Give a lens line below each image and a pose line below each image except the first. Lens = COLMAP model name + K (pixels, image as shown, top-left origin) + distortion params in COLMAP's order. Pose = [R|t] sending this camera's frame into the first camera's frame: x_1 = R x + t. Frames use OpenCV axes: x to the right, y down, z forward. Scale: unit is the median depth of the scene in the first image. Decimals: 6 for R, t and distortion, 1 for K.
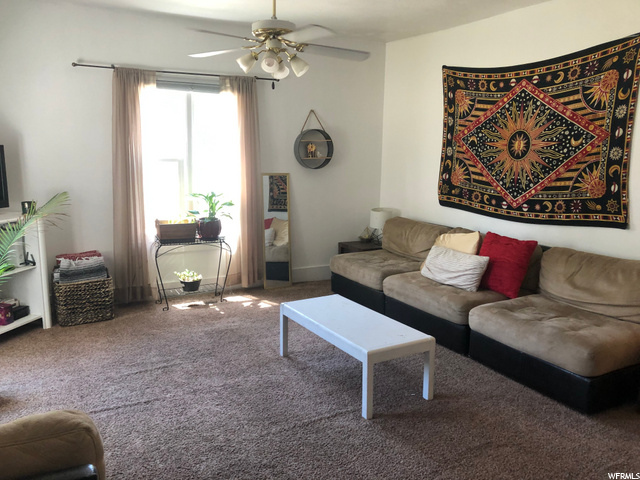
lens RADIAL K [[523.4, 0, 320.0], [0, 523.4, 240.0], [0, 0, 1]] dist [0.037526, -0.004441]
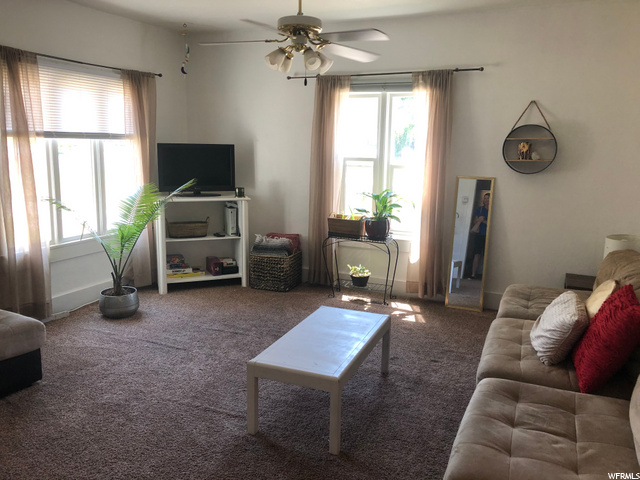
lens RADIAL K [[533.9, 0, 320.0], [0, 533.9, 240.0], [0, 0, 1]] dist [0.046350, -0.002691]
pose [[0.604091, 0.141444, -0.784263, 0.525871], [-0.150172, 0.986696, 0.062281, -0.046917], [0.782638, 0.080151, 0.617295, 0.291104]]
